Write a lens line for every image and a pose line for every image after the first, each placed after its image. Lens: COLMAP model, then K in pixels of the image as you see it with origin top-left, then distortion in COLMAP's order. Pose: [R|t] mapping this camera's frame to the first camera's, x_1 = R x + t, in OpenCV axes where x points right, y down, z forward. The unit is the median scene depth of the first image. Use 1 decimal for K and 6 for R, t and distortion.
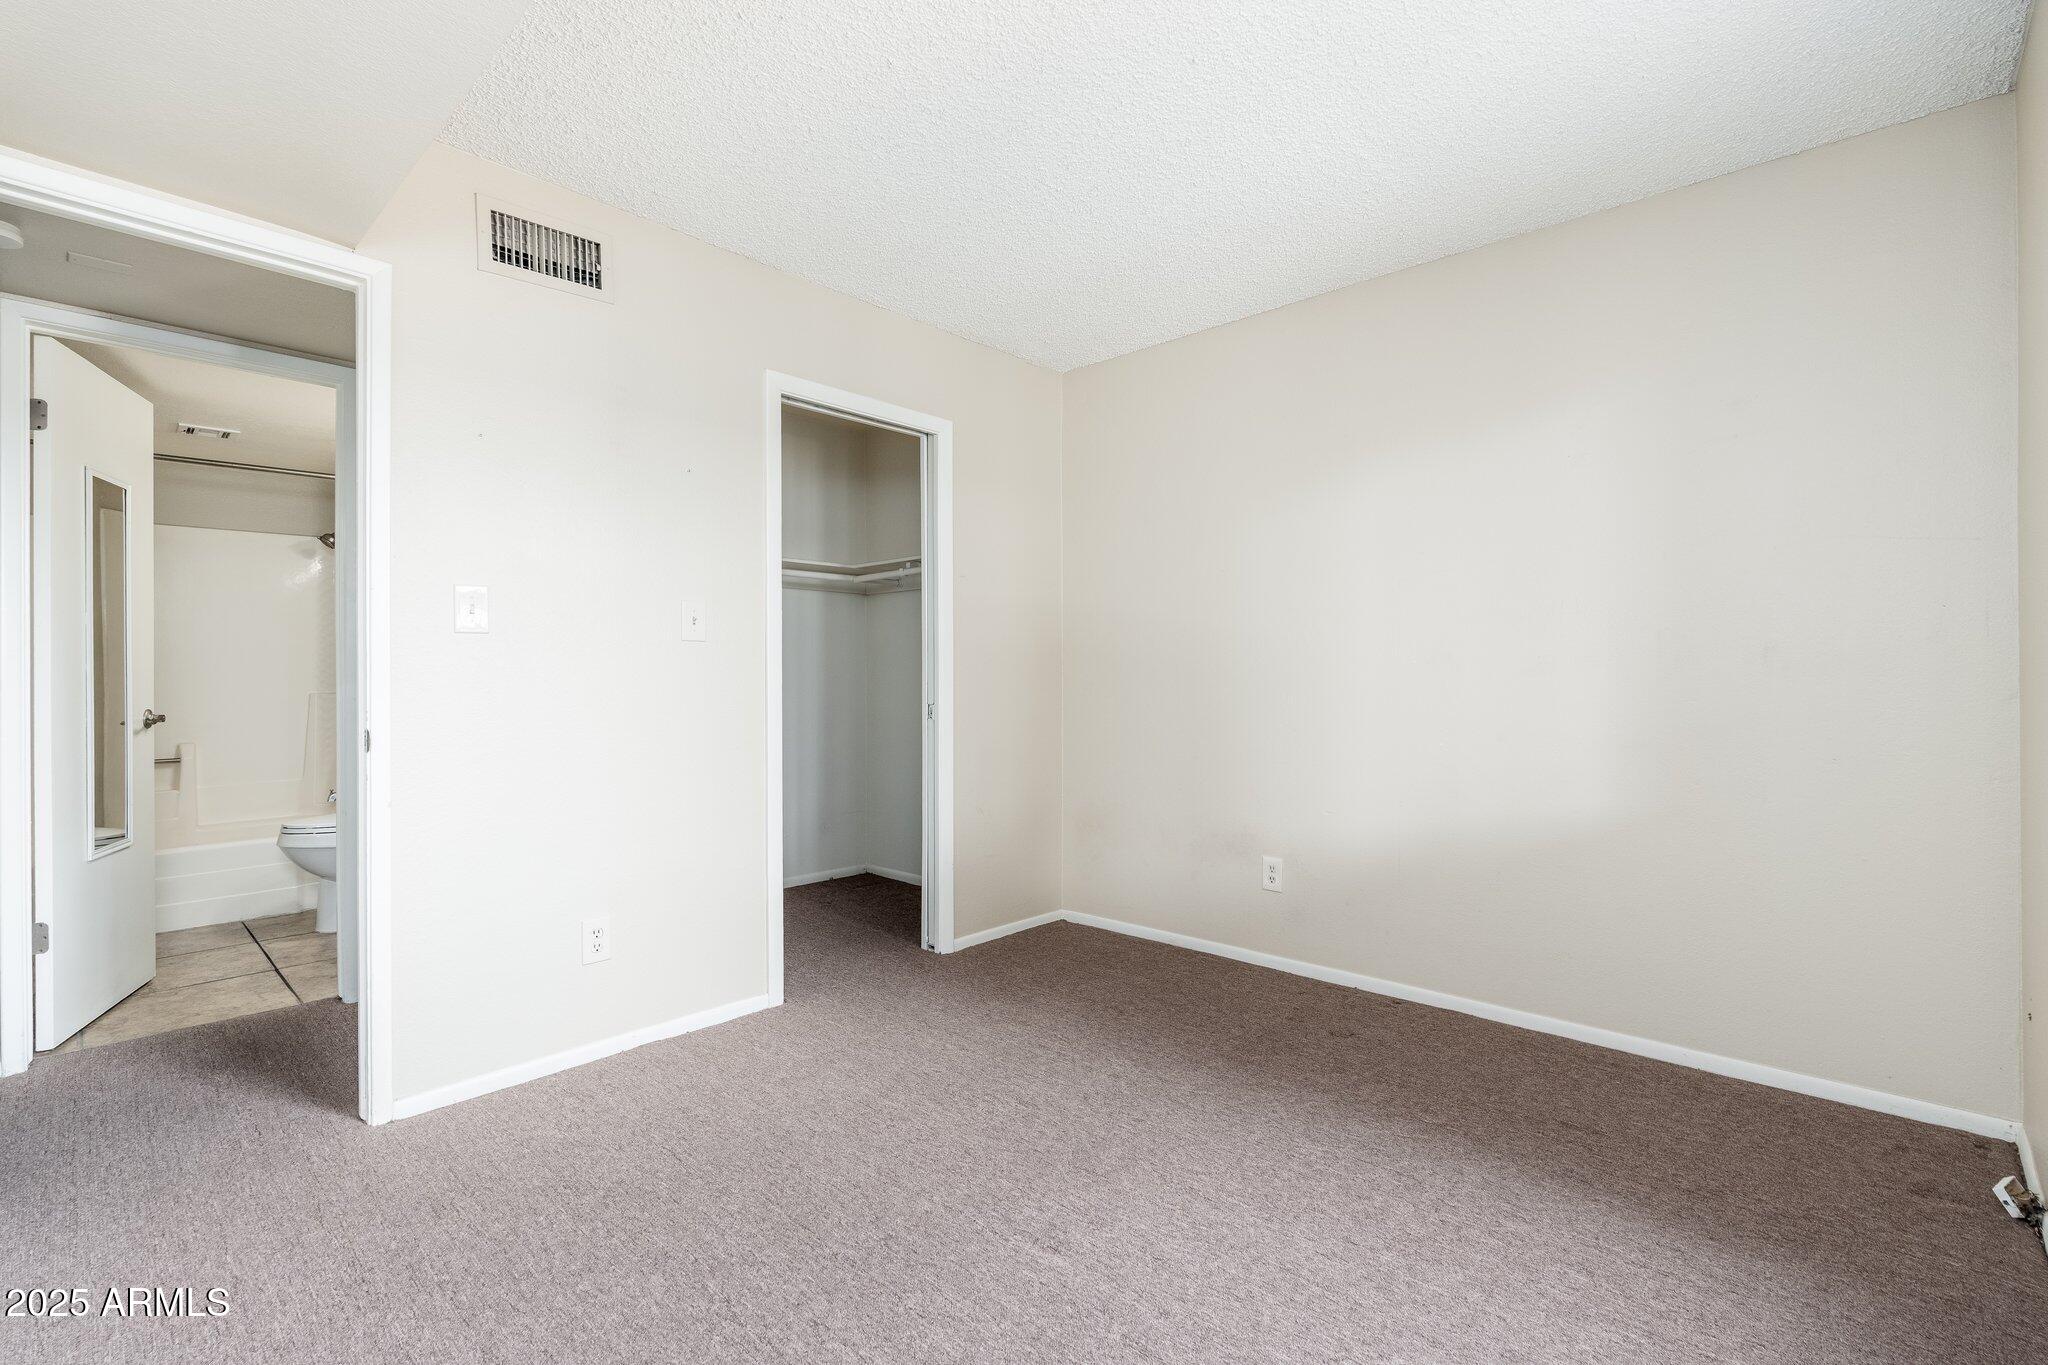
lens RADIAL K [[911.3, 0, 1022.4], [0, 911.3, 680.5], [0, 0, 1]] dist [-0.001933, 0.002044]
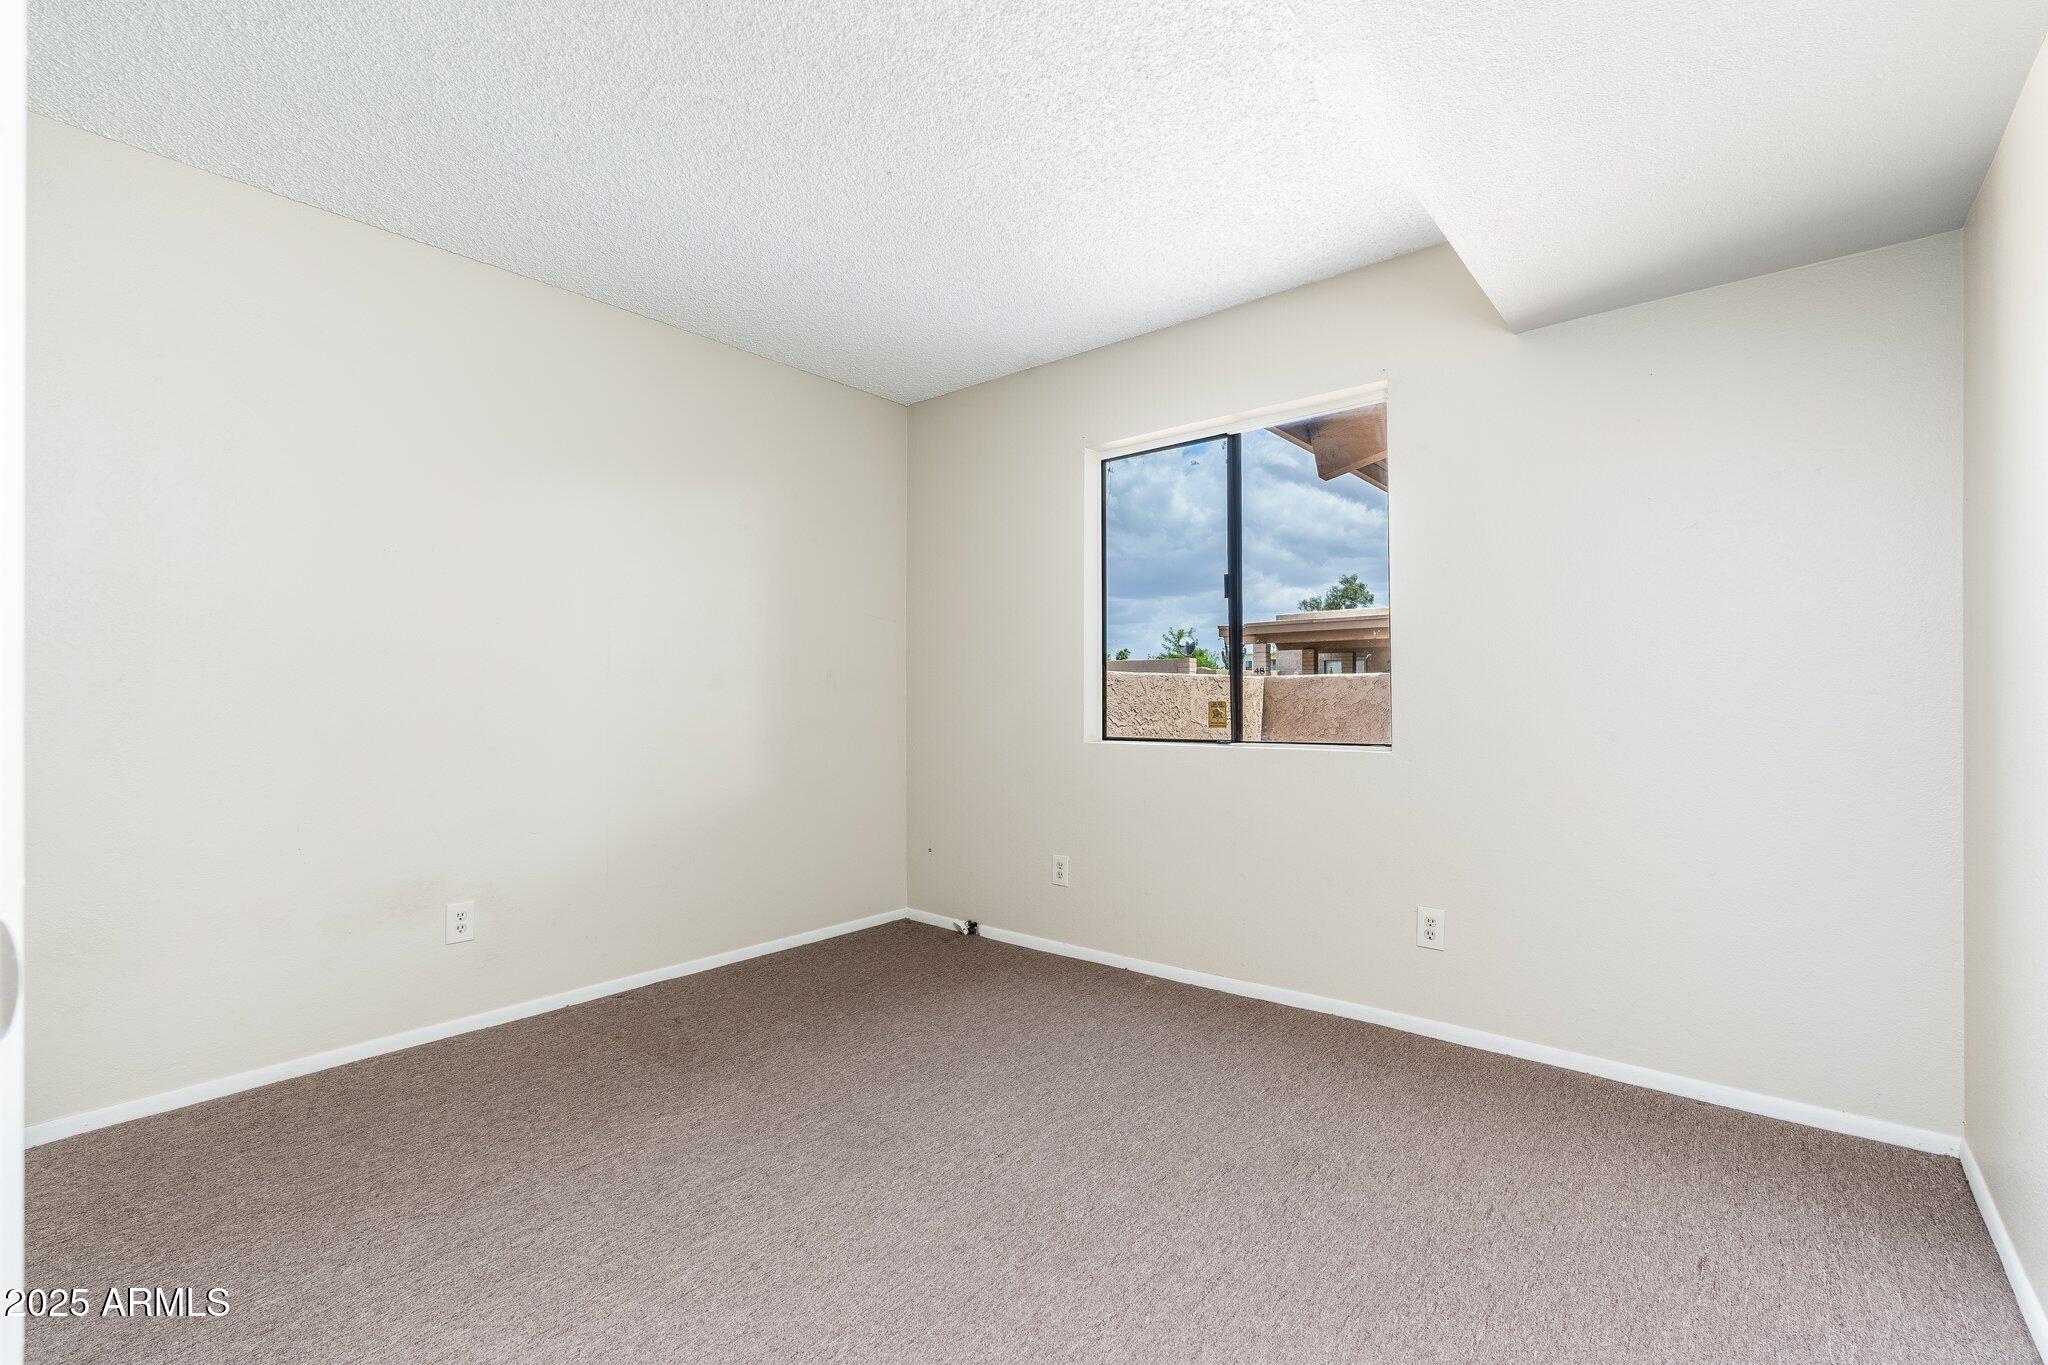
lens RADIAL K [[911.3, 0, 1022.2], [0, 911.3, 689.2], [0, 0, 1]] dist [-0.001933, 0.002044]
pose [[-0.066617, 0.007852, 0.997748, -0.726193], [0.002584, 0.999967, -0.007697, 0.003554], [-0.997775, 0.002065, -0.066635, 0.636767]]
